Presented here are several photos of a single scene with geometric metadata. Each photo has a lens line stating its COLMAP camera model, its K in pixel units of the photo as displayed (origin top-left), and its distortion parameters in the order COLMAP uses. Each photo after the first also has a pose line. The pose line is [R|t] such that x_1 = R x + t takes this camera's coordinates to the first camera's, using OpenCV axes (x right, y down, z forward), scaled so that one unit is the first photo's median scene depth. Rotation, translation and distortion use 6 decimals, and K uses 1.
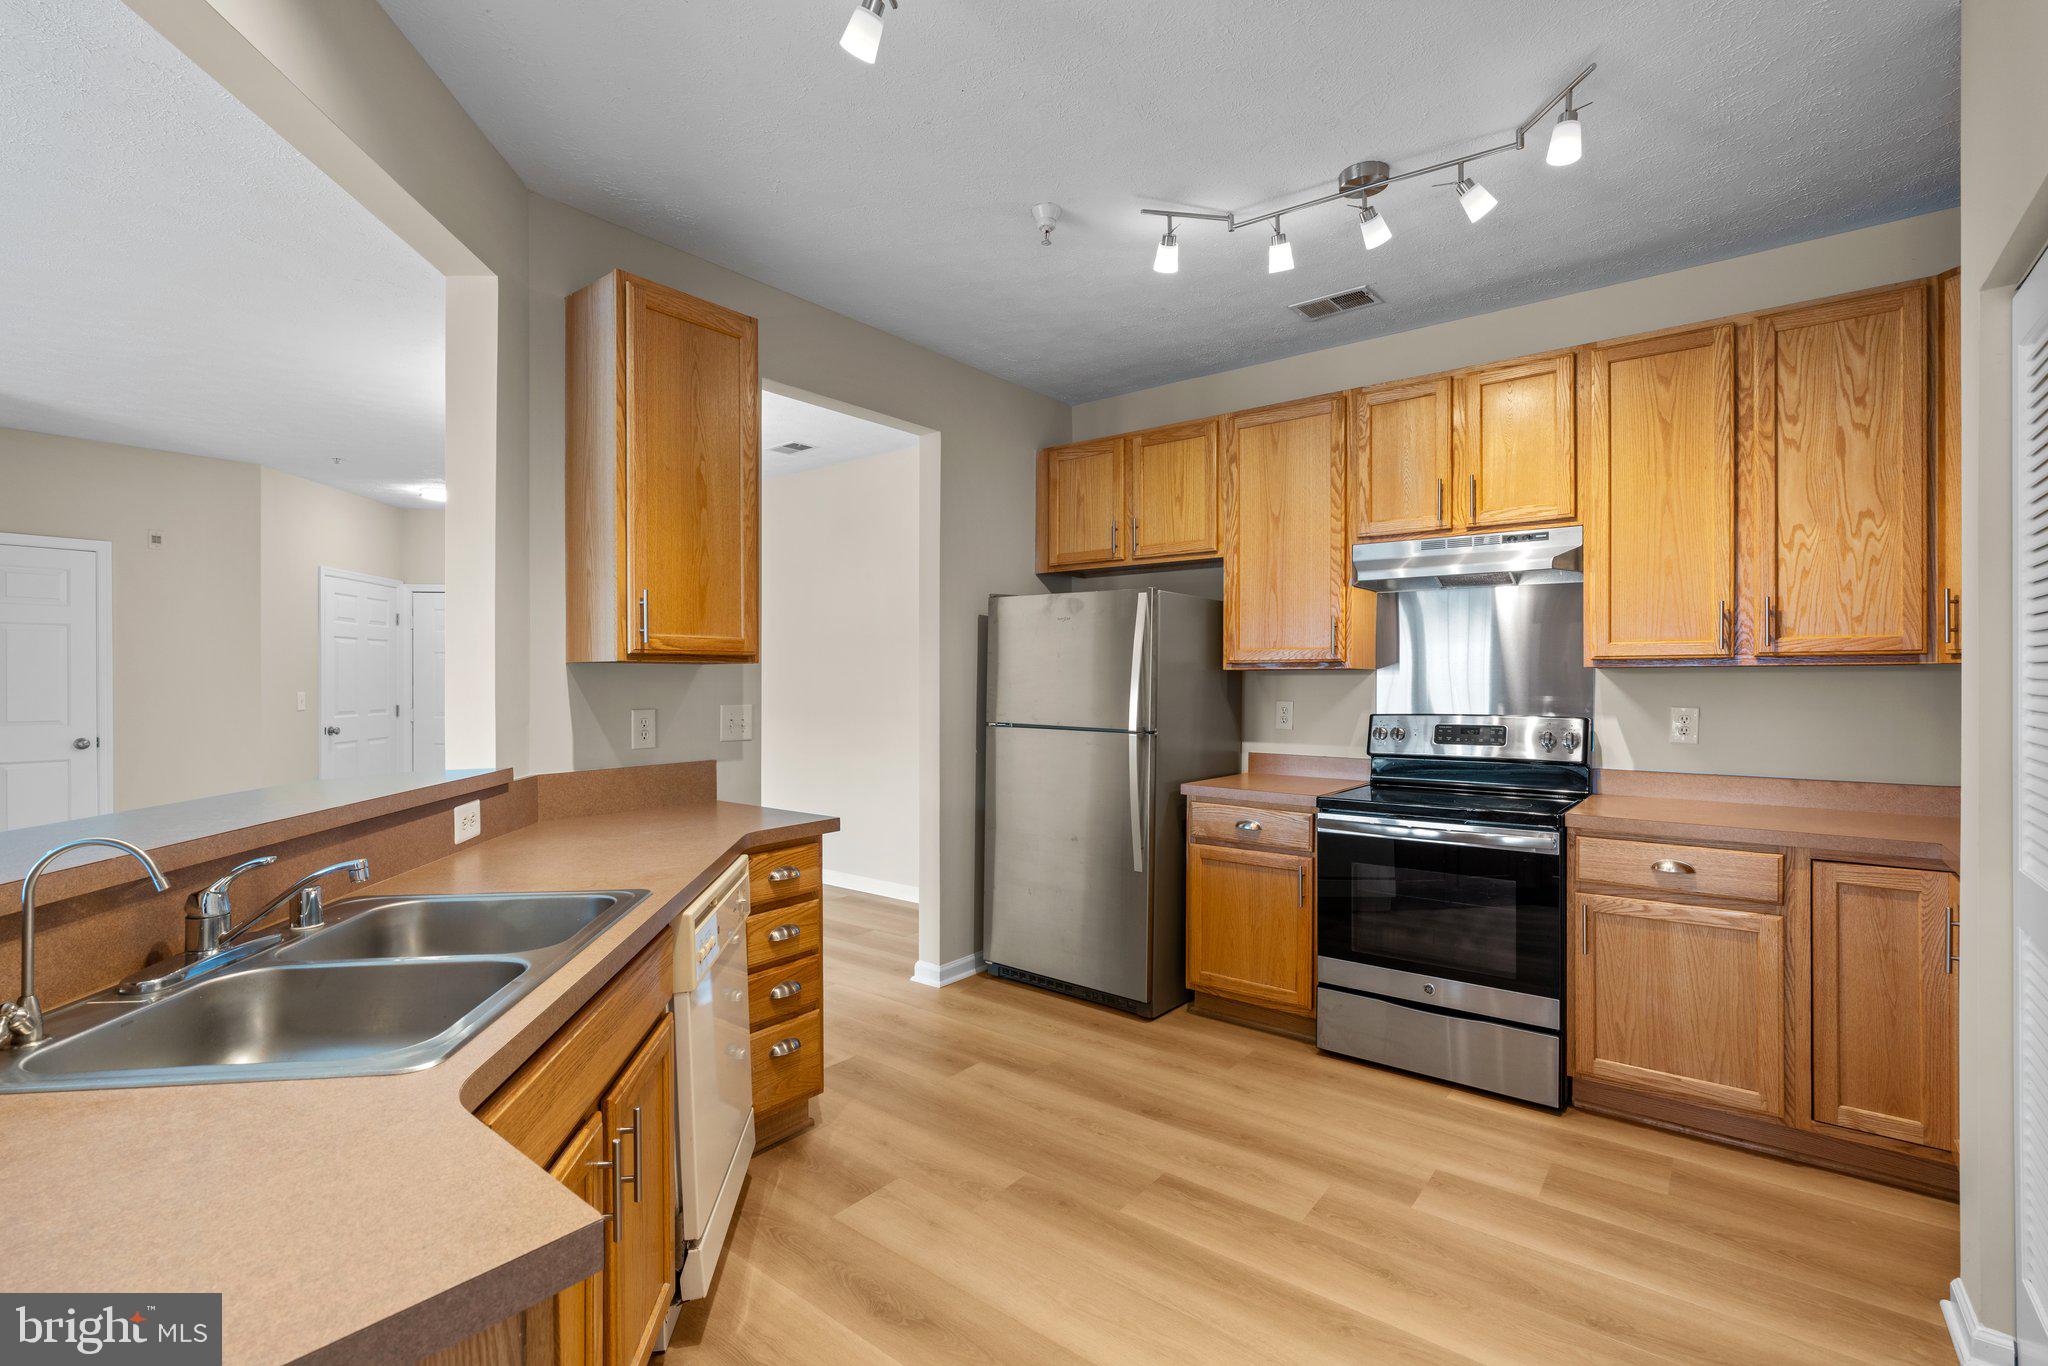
lens RADIAL K [[918.7, 0, 1015.5], [0, 918.7, 683.7], [0, 0, 1]] dist [-0.012424, 0.006730]
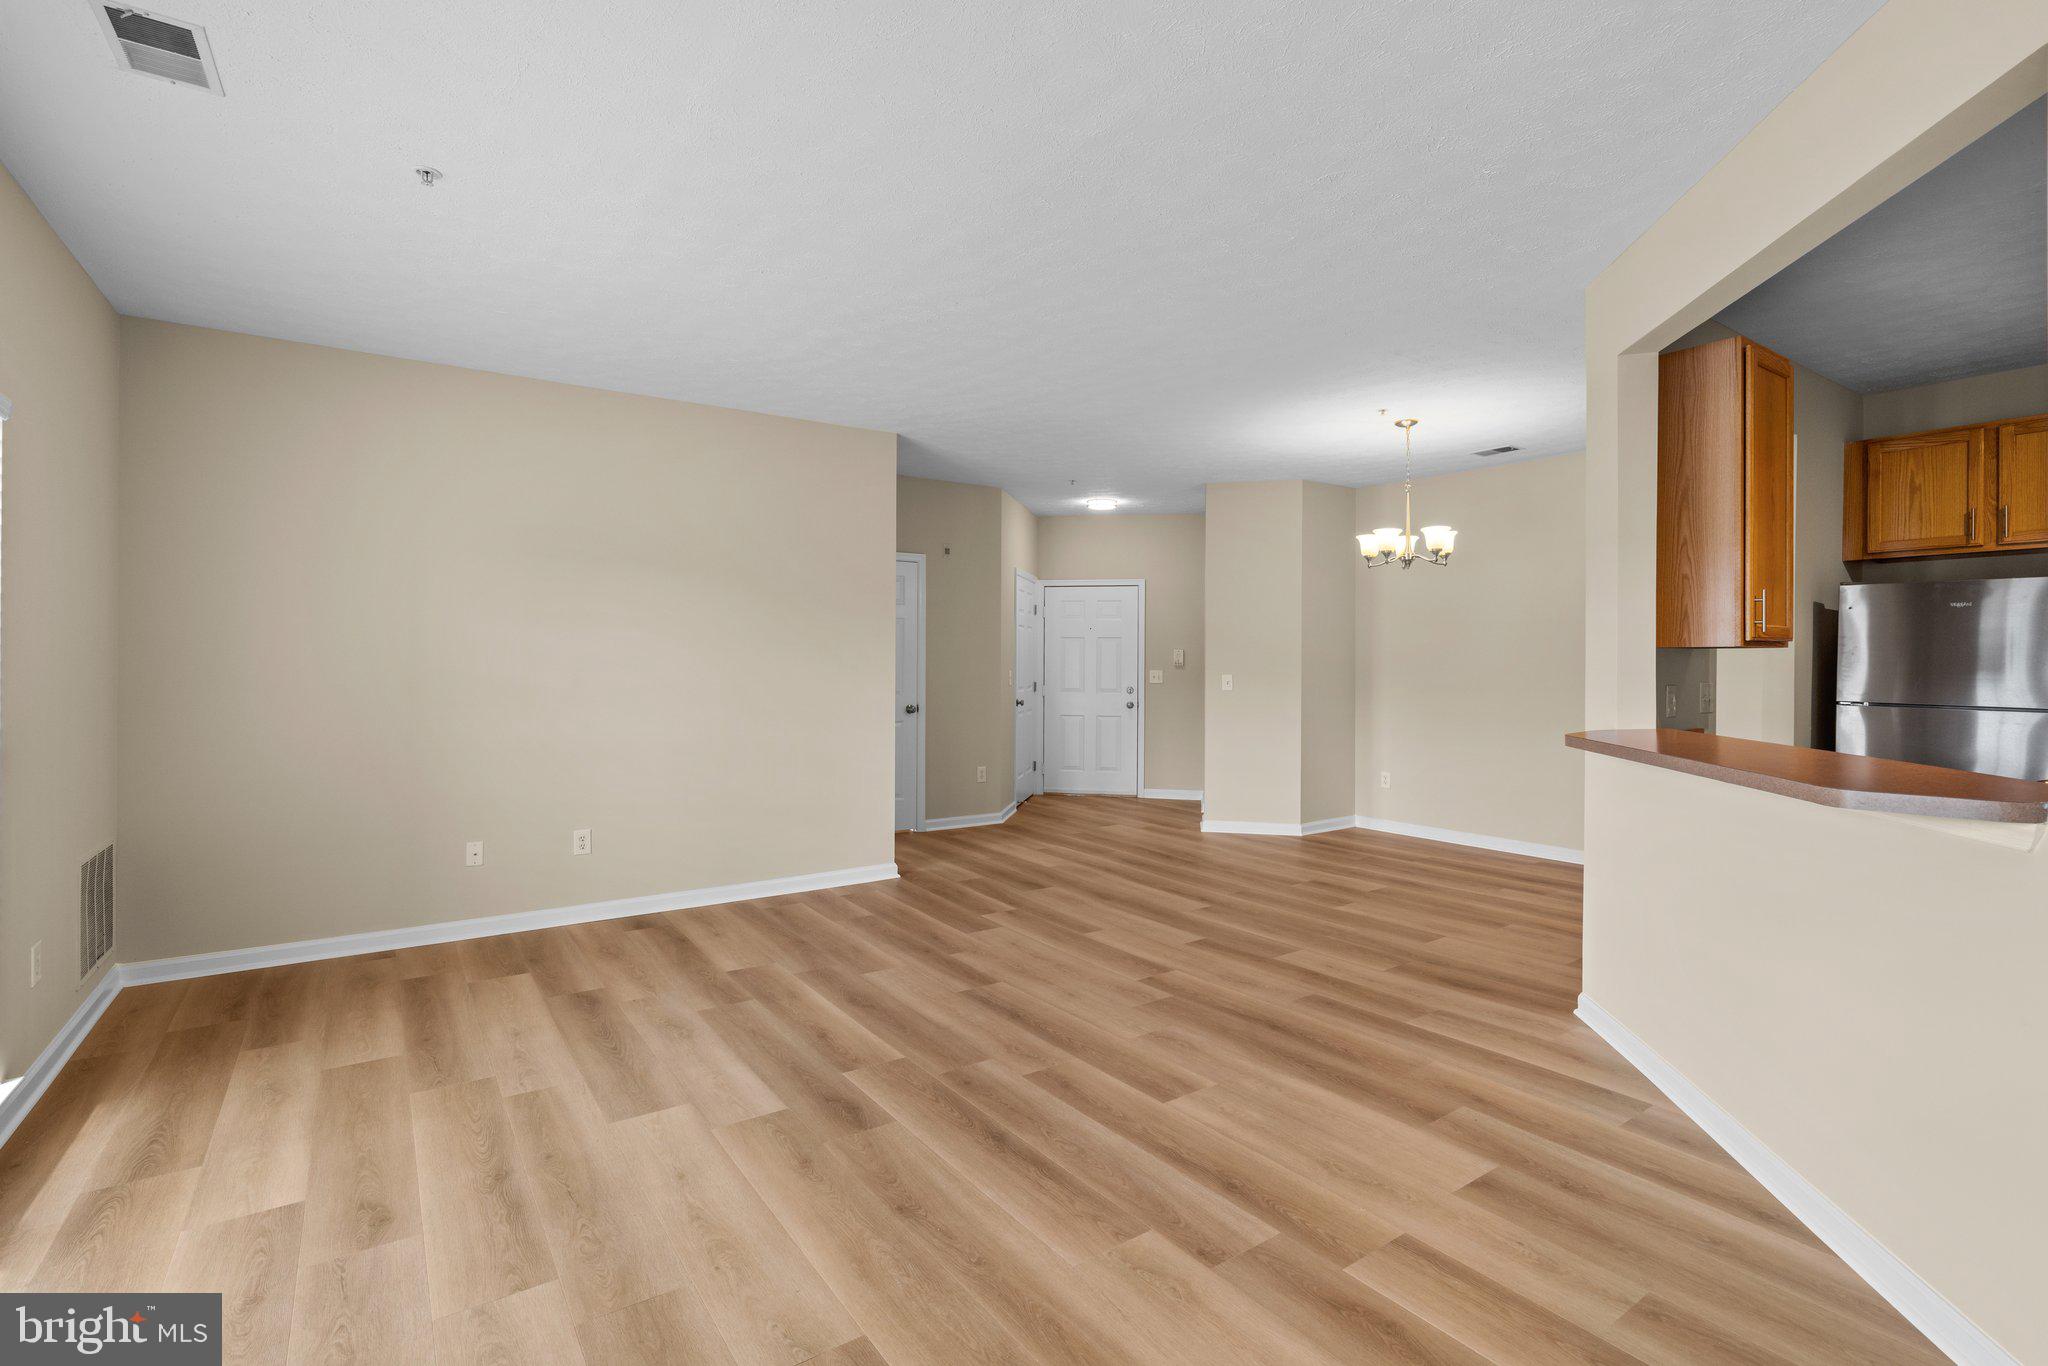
lens RADIAL K [[939.9, 0, 1031.6], [0, 939.9, 669.6], [0, 0, 1]] dist [-0.003382, 0.000150]
pose [[0.958531, 0.003968, -0.284961, -0.846552], [-0.002447, 0.999981, 0.005696, 0.001340], [0.284978, -0.004763, 0.958522, -0.440294]]
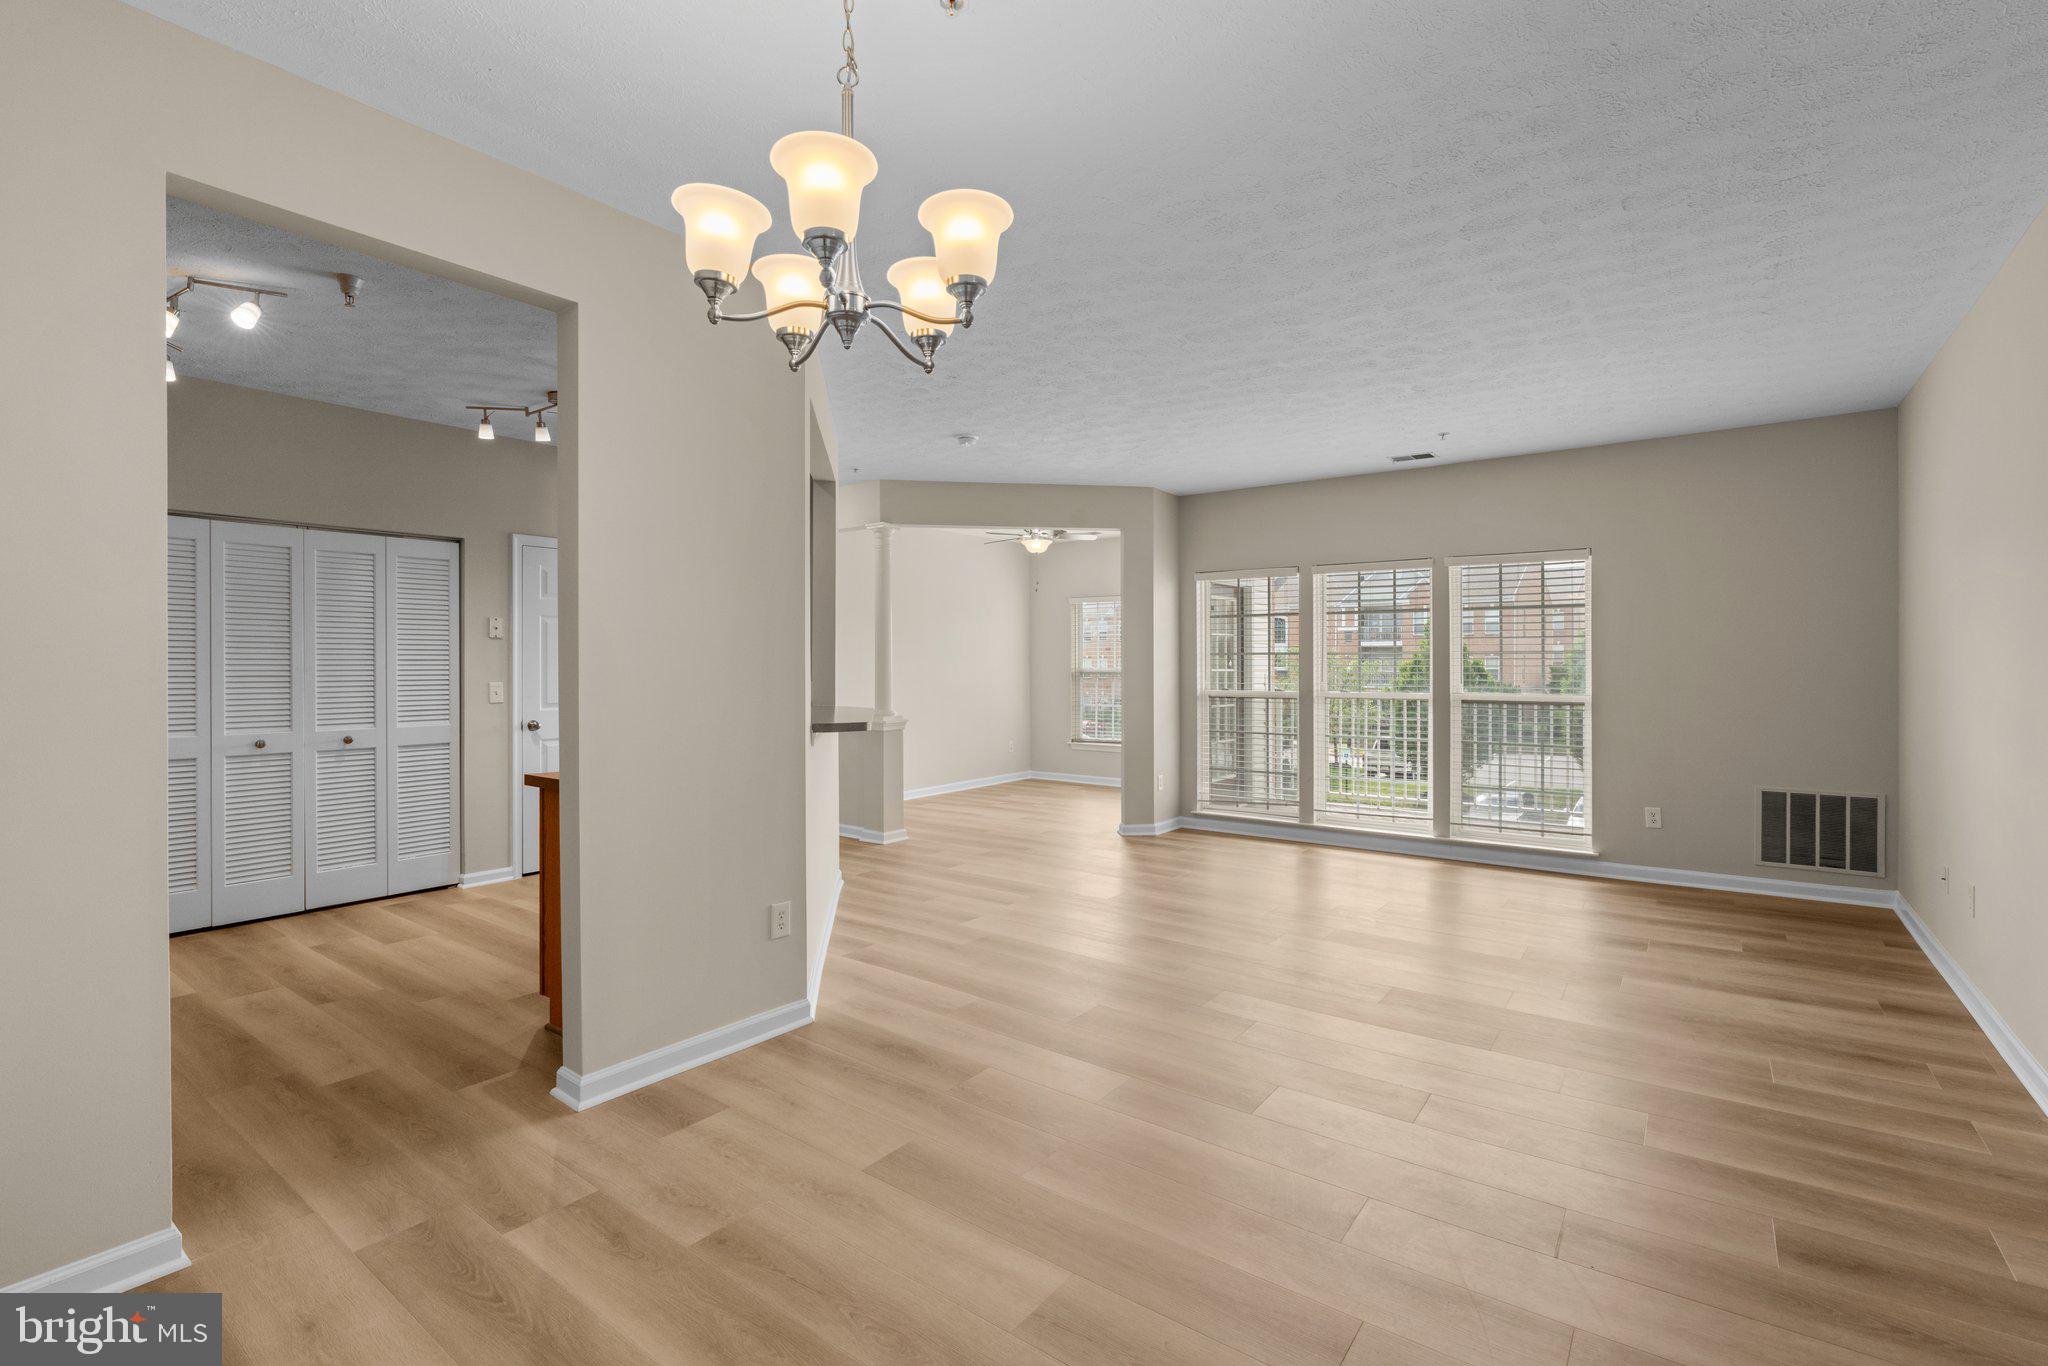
lens RADIAL K [[926.8, 0, 1016.6], [0, 926.8, 669.2], [0, 0, 1]] dist [-0.001205, 0.000559]
pose [[-0.999681, 0.000537, -0.025256, -0.749116], [0.000418, 0.999989, 0.004740, -0.002181], [0.025258, 0.004728, -0.999670, 2.063295]]
